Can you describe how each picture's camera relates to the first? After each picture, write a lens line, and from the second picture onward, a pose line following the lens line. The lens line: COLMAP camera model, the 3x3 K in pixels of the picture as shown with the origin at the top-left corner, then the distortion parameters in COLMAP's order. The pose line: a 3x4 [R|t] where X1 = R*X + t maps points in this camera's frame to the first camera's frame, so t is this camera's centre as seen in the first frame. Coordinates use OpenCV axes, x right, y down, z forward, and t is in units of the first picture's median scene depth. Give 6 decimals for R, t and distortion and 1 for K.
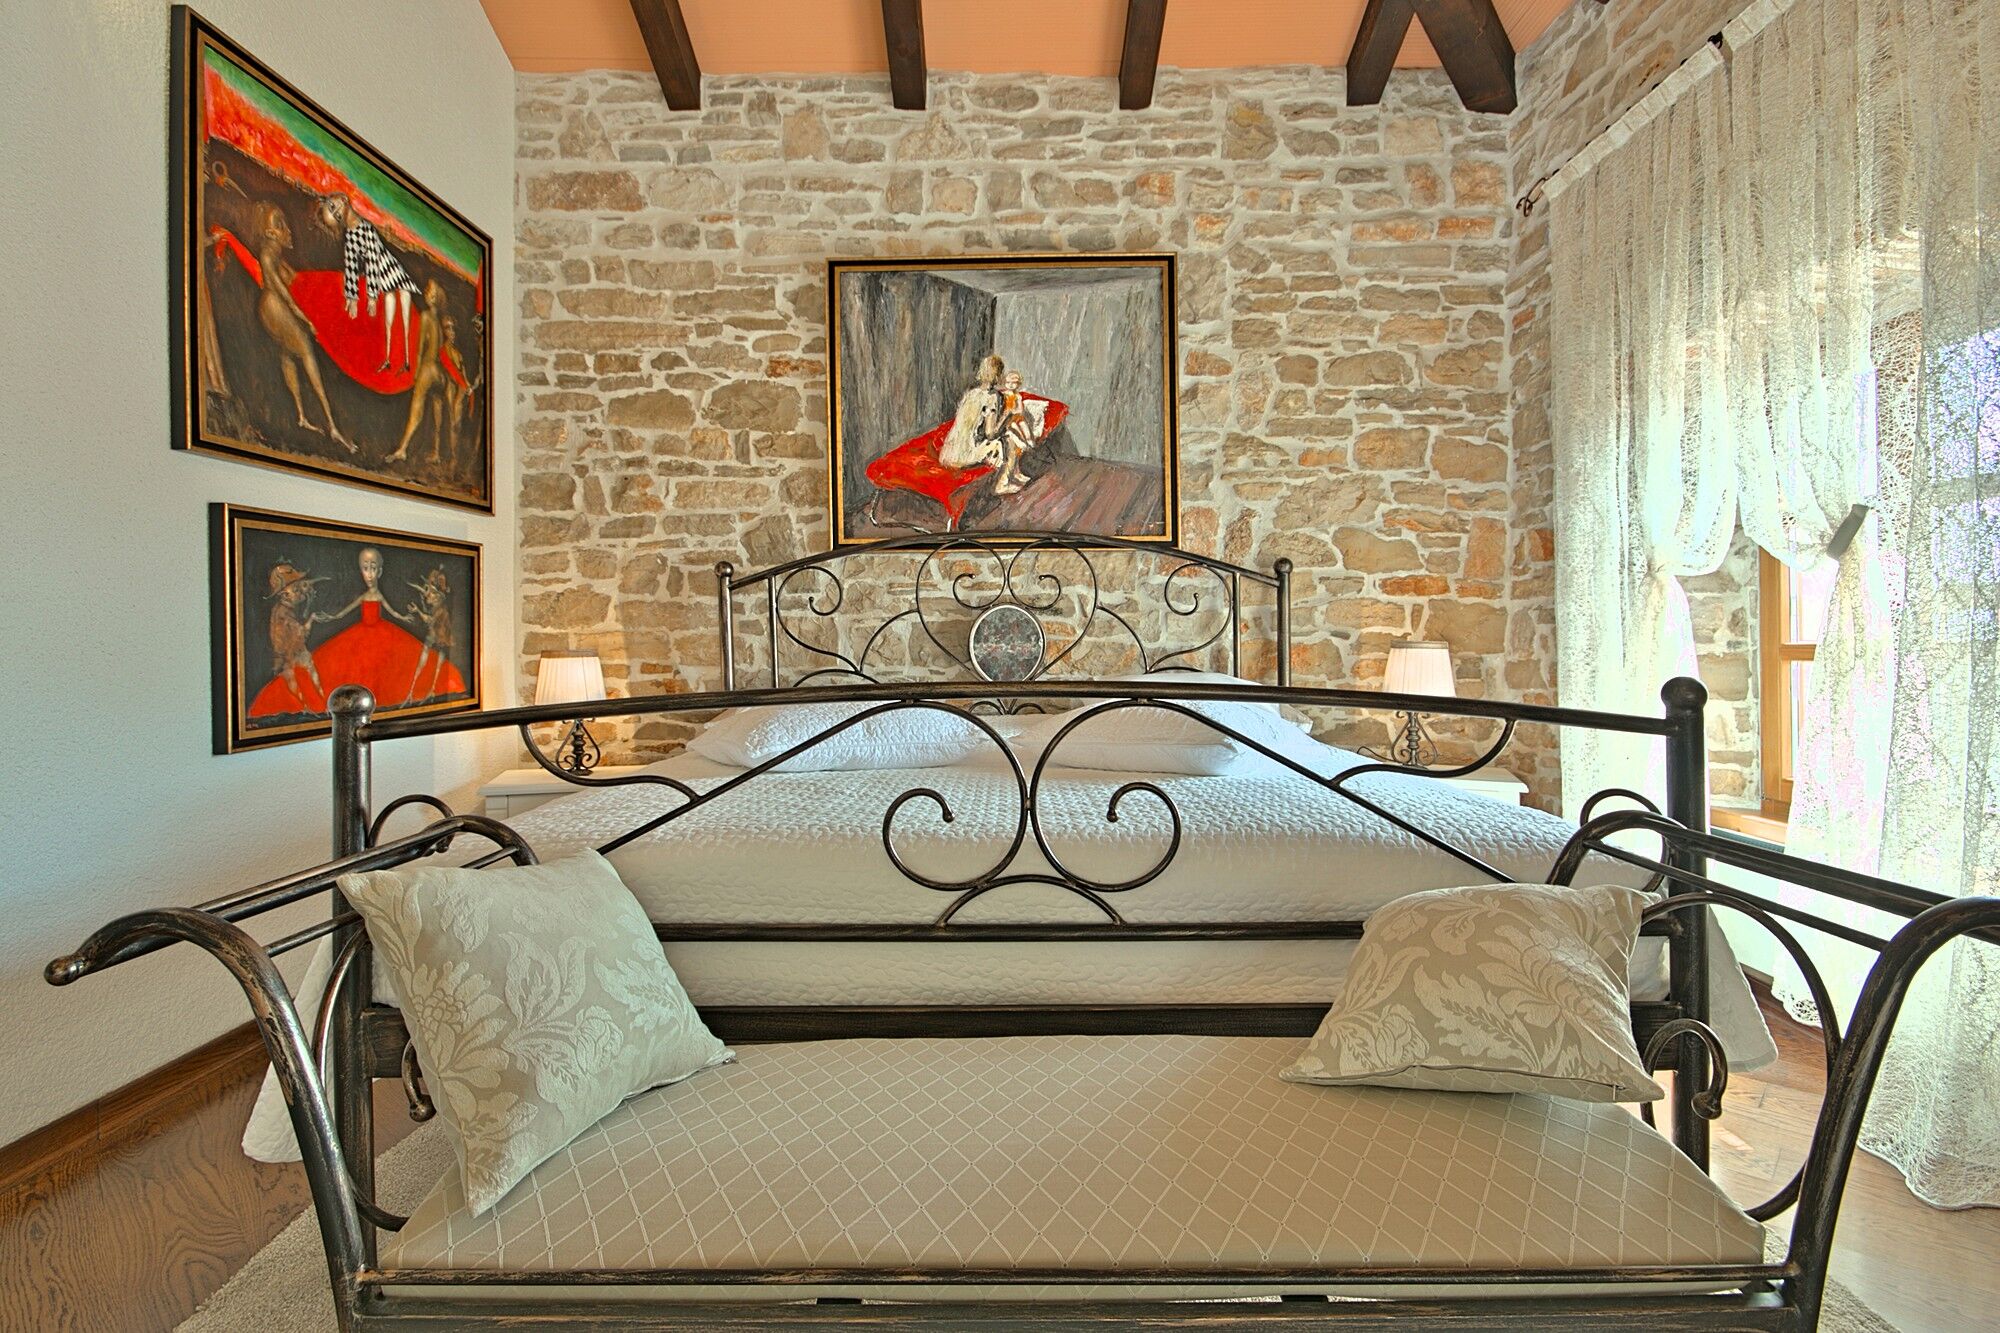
lens RADIAL K [[938.4, 0, 1008.4], [0, 938.4, 632.1], [0, 0, 1]] dist [0.009854, -0.009472]
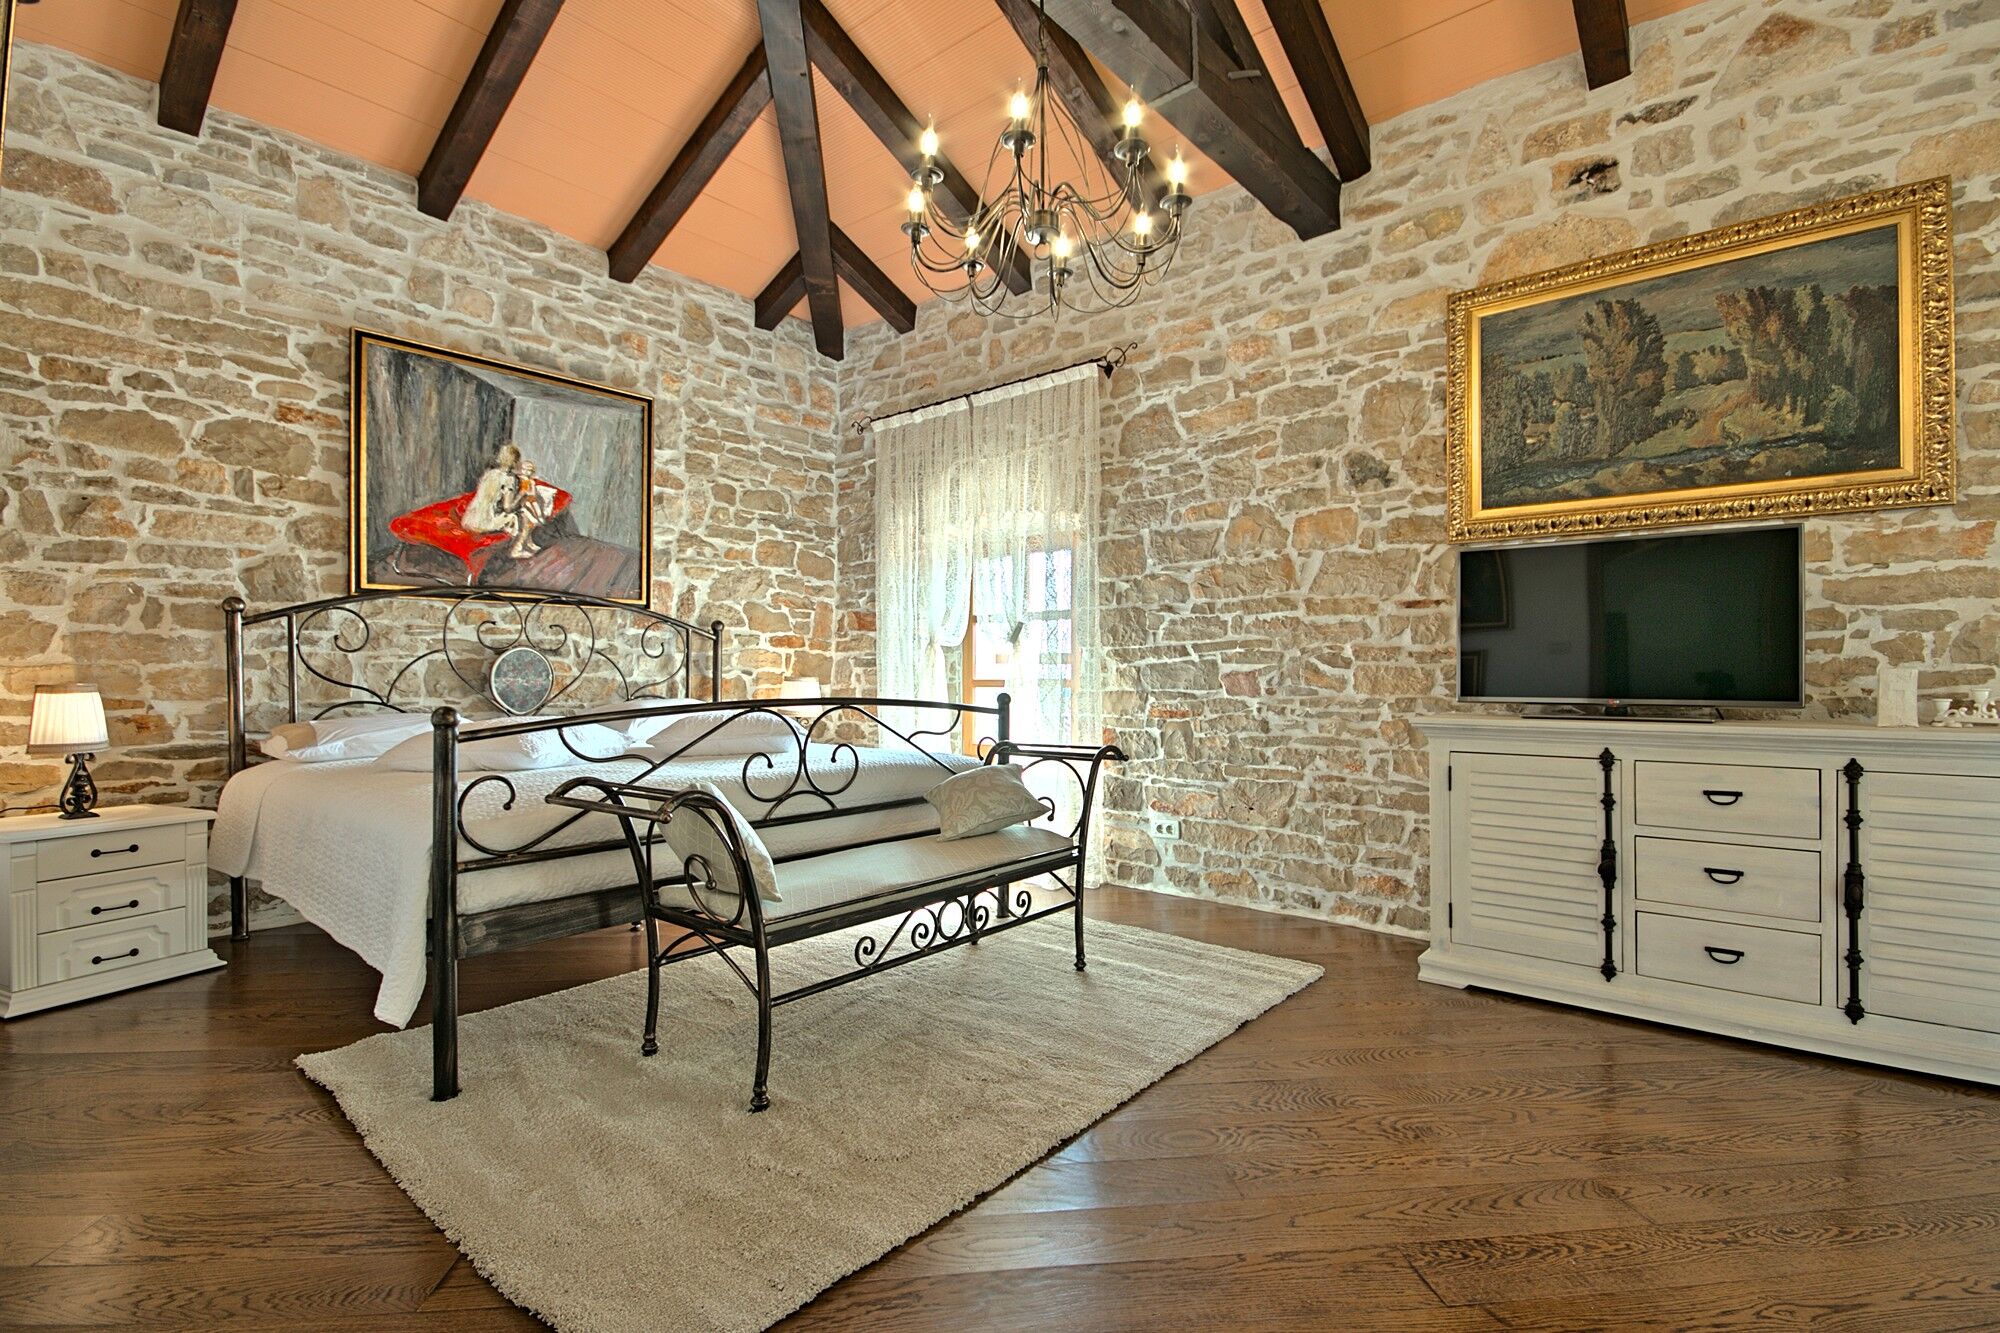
lens RADIAL K [[938.4, 0, 986.9], [0, 938.4, 665.8], [0, 0, 1]] dist [0.009854, -0.009472]
pose [[0.648327, 0.010987, 0.761283, -0.548110], [-0.012050, 0.999919, -0.004169, -0.006369], [-0.761267, -0.006471, 0.648406, -0.279011]]
